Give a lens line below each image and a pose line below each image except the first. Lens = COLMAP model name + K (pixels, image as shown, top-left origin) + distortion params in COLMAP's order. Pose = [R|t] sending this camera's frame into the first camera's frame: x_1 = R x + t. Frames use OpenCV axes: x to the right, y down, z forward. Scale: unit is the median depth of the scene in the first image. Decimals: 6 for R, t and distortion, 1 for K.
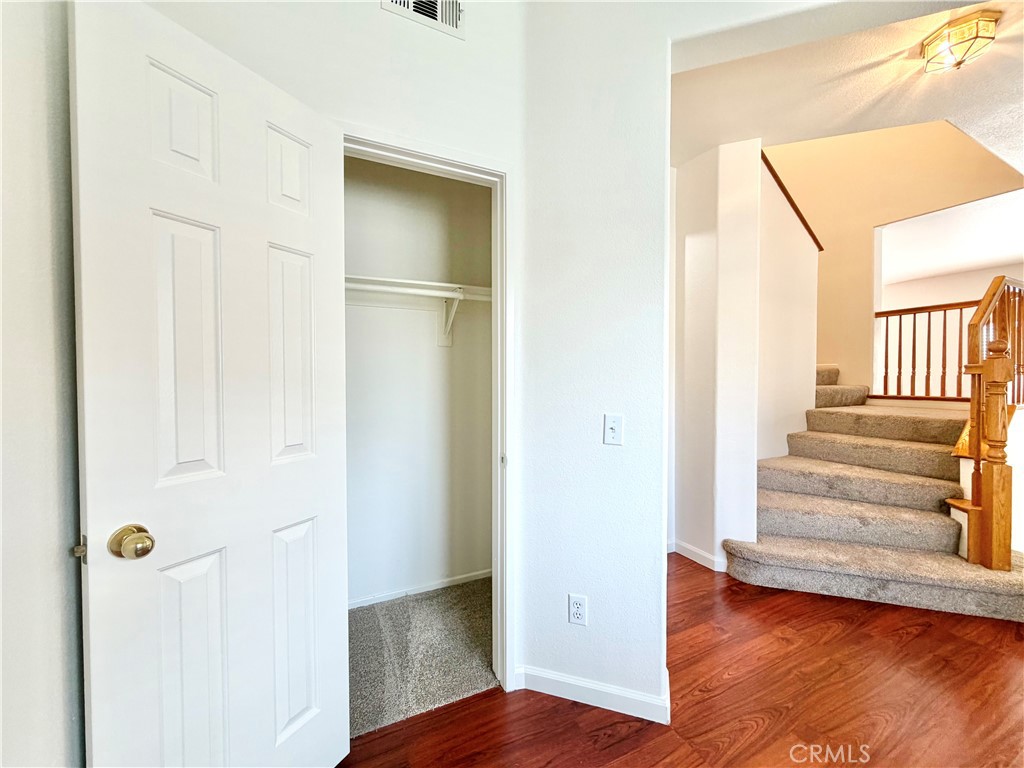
lens RADIAL K [[409.9, 0, 508.0], [0, 409.9, 387.8], [0, 0, 1]] dist [0.001352, -0.000313]
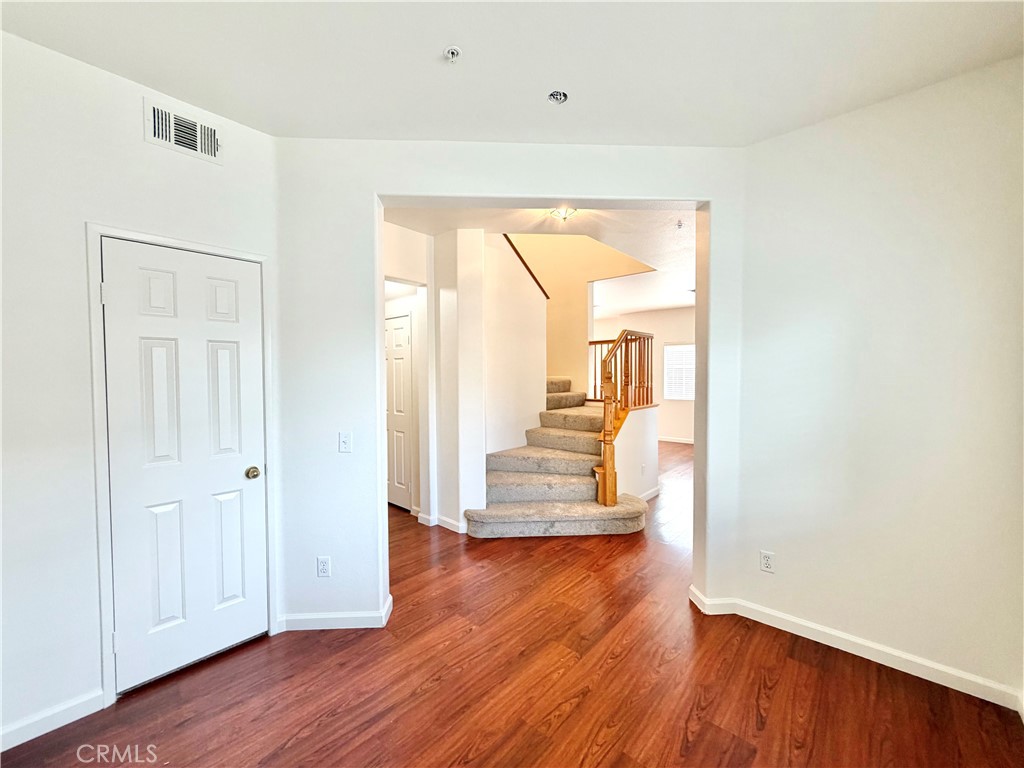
lens RADIAL K [[409.9, 0, 508.3], [0, 409.9, 387.0], [0, 0, 1]] dist [0.001352, -0.000313]
pose [[0.927935, -0.015206, 0.372432, 0.147285], [0.013226, 0.999882, 0.007872, -0.061037], [-0.372508, -0.002379, 0.928026, -0.359272]]
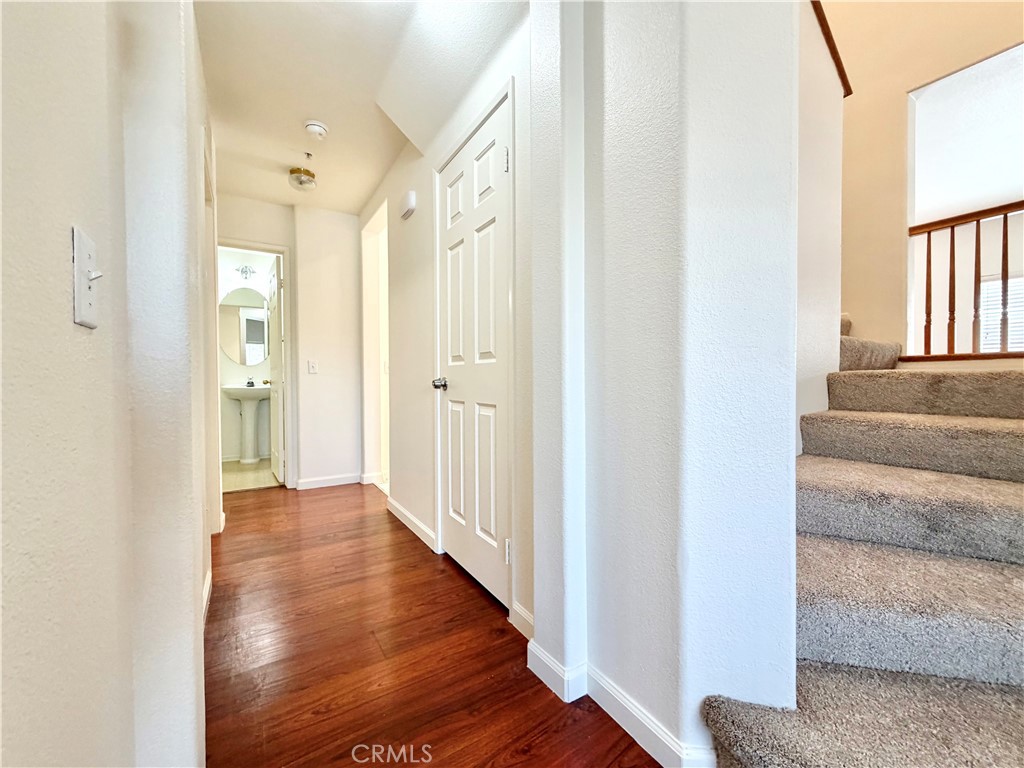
lens RADIAL K [[409.9, 0, 508.0], [0, 409.9, 388.0], [0, 0, 1]] dist [0.001352, -0.000313]
pose [[0.995026, -0.007143, 0.099361, 0.322990], [0.007286, 0.999973, -0.001076, 0.099346], [-0.099350, 0.001795, 0.995051, 0.665512]]
